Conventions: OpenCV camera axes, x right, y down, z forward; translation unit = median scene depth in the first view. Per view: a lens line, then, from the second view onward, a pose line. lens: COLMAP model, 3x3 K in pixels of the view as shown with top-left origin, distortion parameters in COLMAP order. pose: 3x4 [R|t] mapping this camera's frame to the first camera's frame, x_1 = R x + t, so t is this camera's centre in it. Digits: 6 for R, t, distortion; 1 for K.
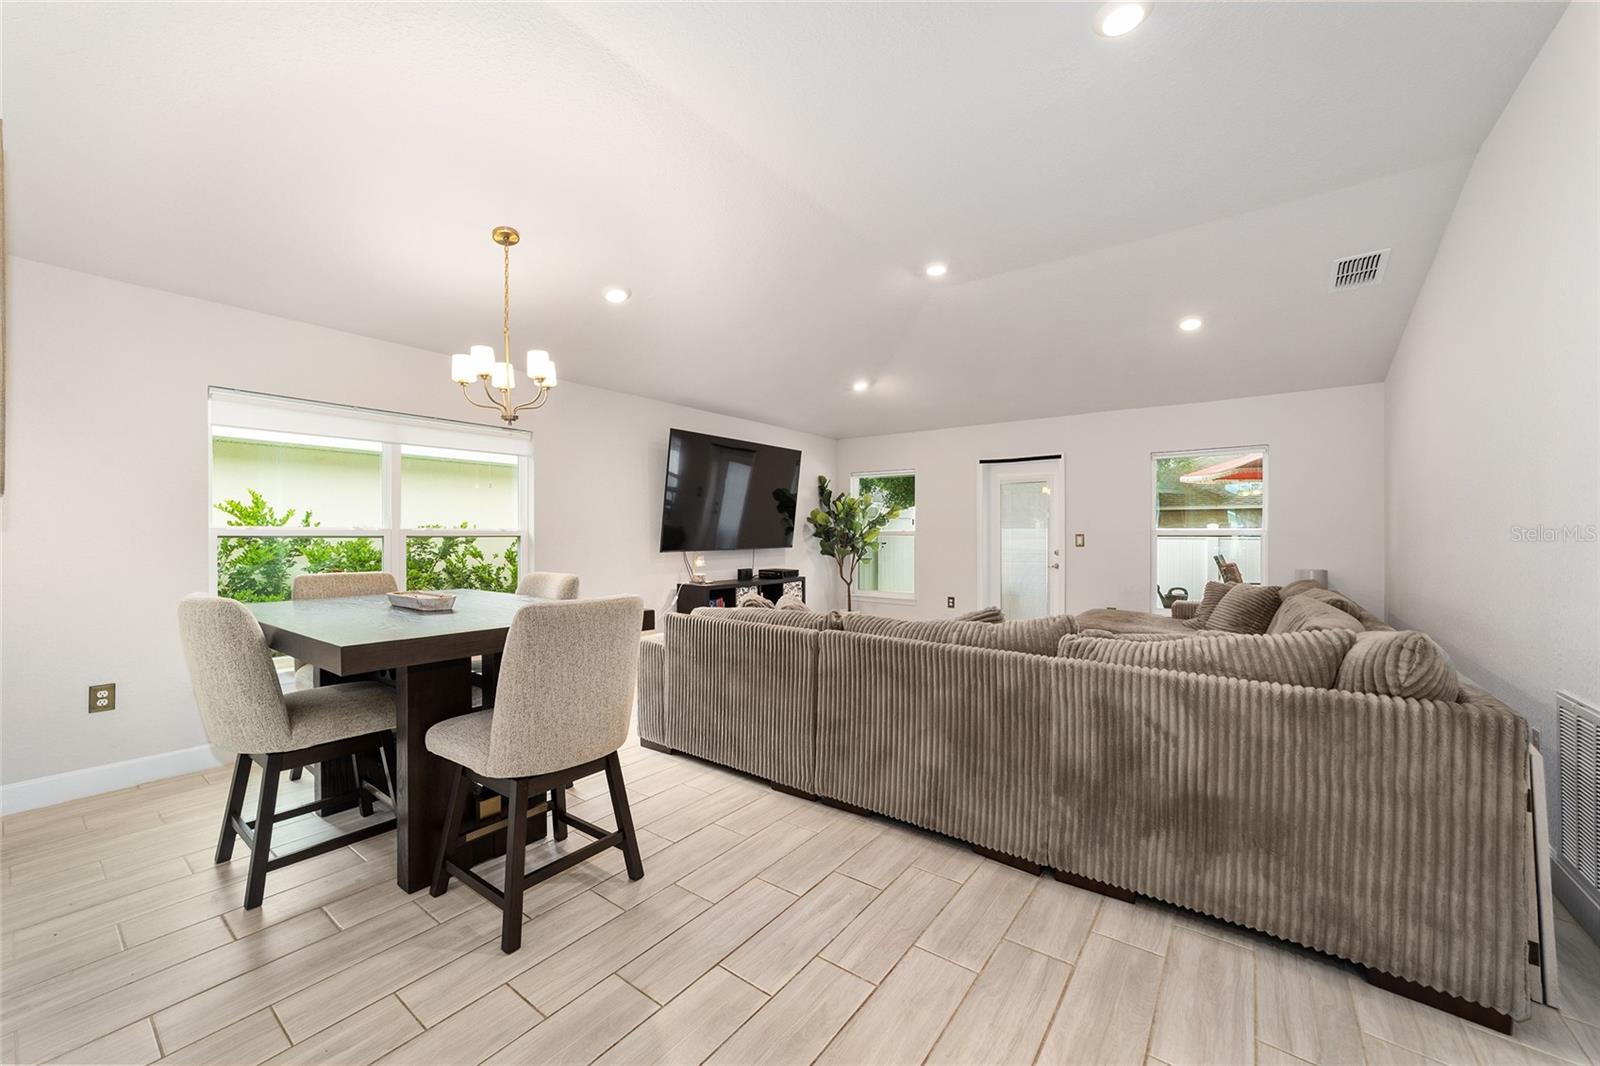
lens RADIAL K [[613.5, 0, 796.7], [0, 613.5, 531.6], [0, 0, 1]] dist [-0.011487, 0.005068]
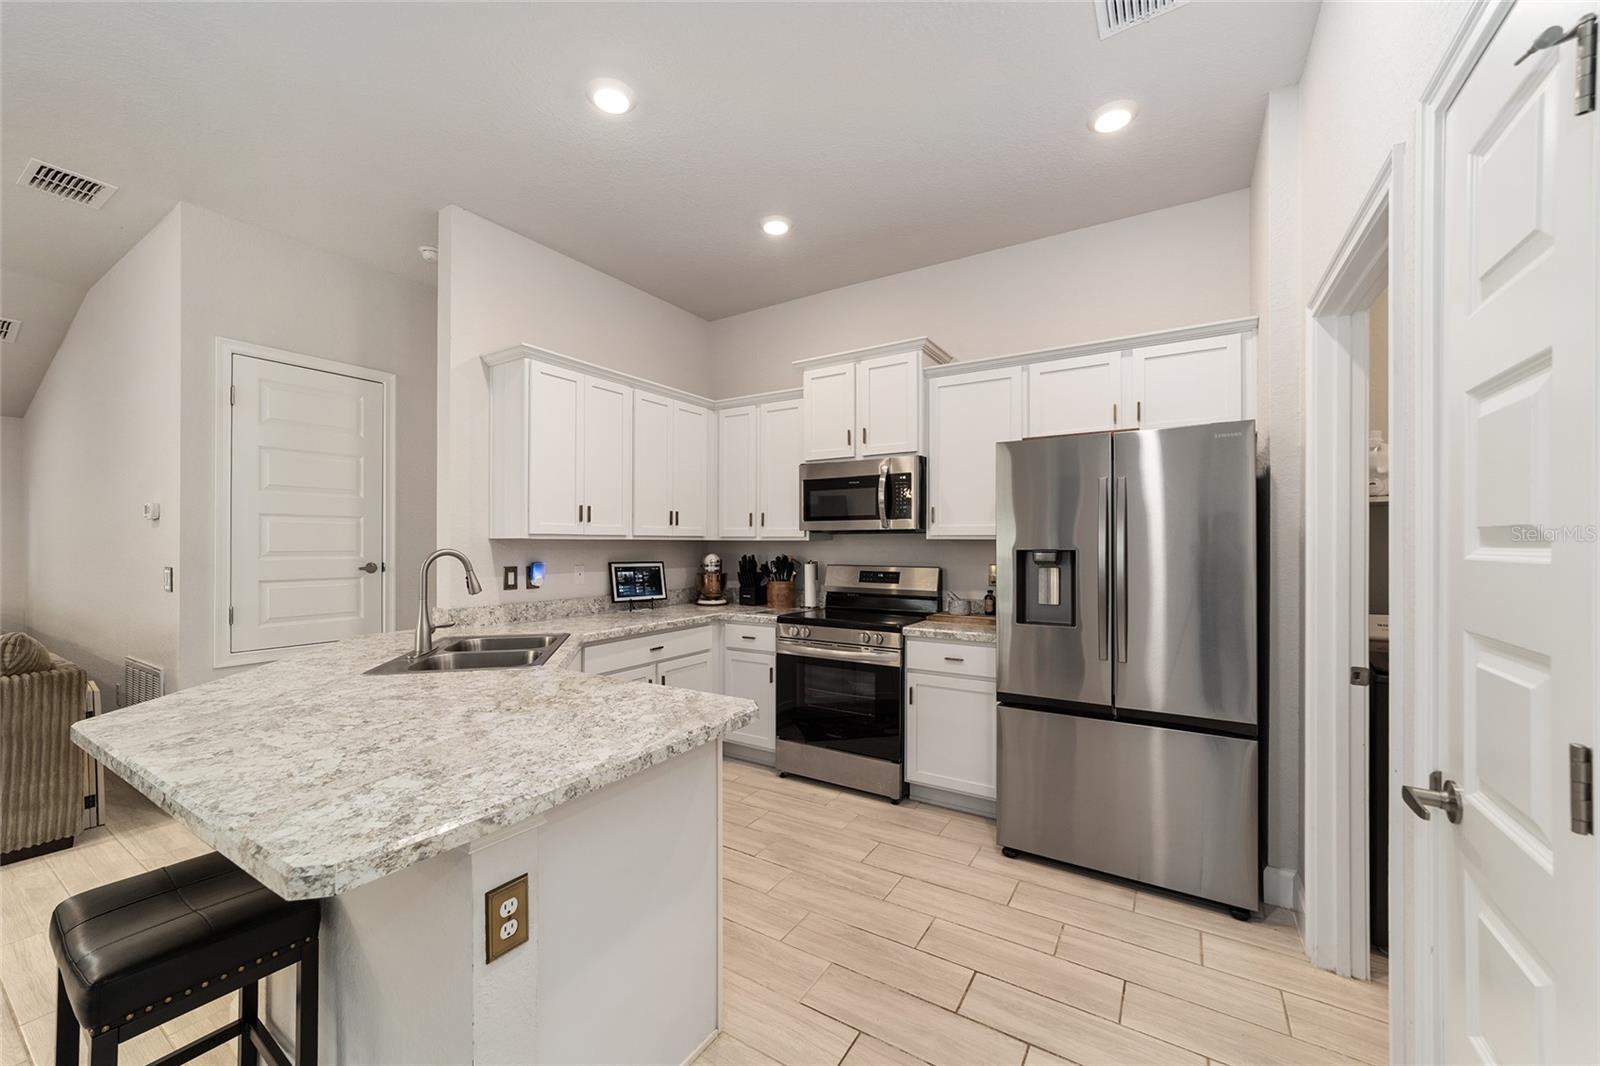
lens RADIAL K [[613.5, 0, 794.2], [0, 613.5, 538.7], [0, 0, 1]] dist [-0.011487, 0.005068]
pose [[-0.079572, 0.004220, 0.996820, -0.182702], [-0.003063, 0.999985, -0.004478, -0.020036], [-0.996824, -0.003410, -0.079558, -0.221599]]
